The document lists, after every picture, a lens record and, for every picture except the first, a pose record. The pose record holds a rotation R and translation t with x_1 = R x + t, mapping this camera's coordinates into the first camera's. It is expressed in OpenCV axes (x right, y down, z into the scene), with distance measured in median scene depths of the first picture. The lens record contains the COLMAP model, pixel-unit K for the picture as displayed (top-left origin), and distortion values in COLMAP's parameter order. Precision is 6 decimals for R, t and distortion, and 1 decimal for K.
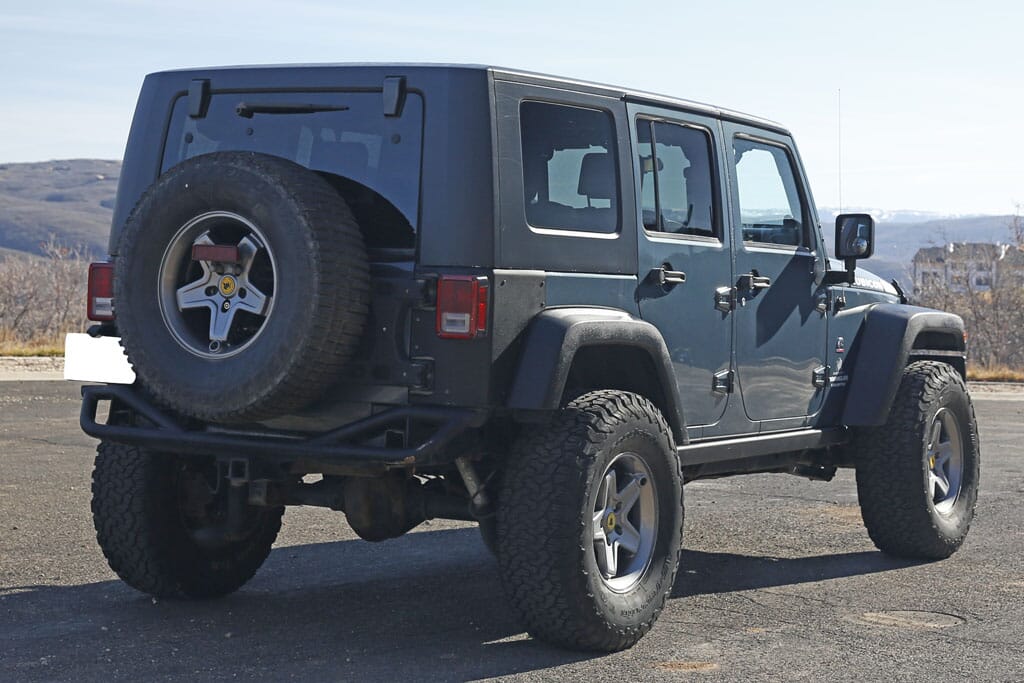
lens RADIAL K [[1285.2, 0, 512.0], [0, 1285.2, 341.5], [0, 0, 1]] dist [-0.034233, -0.015719]
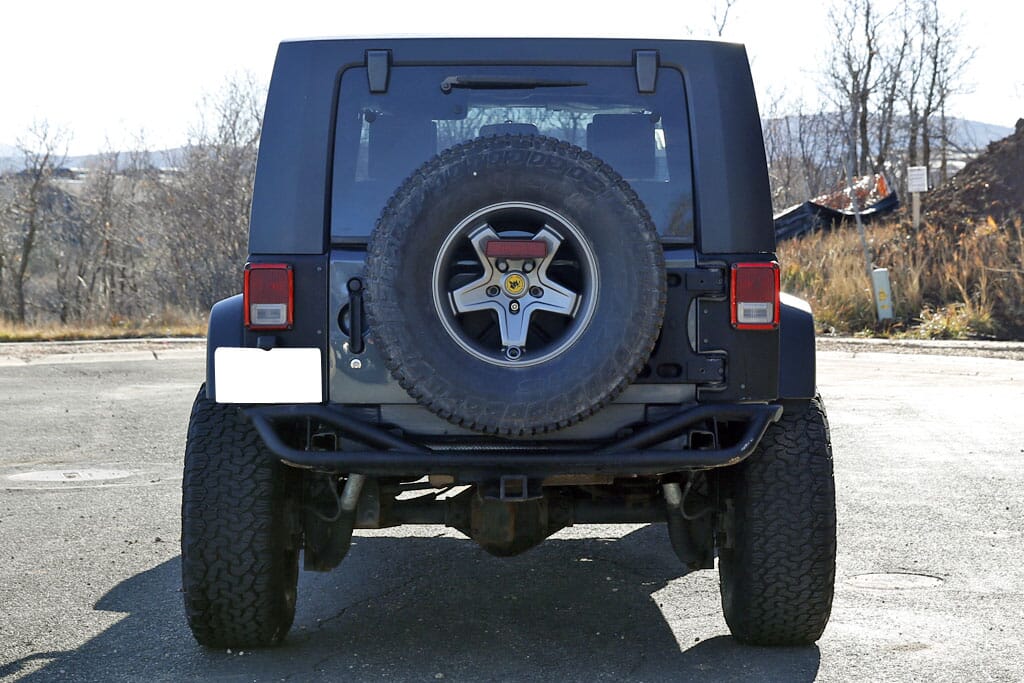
lens RADIAL K [[1393.4, 0, 512.0], [0, 1393.4, 341.5], [0, 0, 1]] dist [-0.000771, -0.023615]
pose [[0.956505, -0.056484, 0.286194, -0.506267], [0.051593, 0.998365, 0.024608, -0.027851], [-0.287116, -0.008772, 0.957856, 0.068685]]
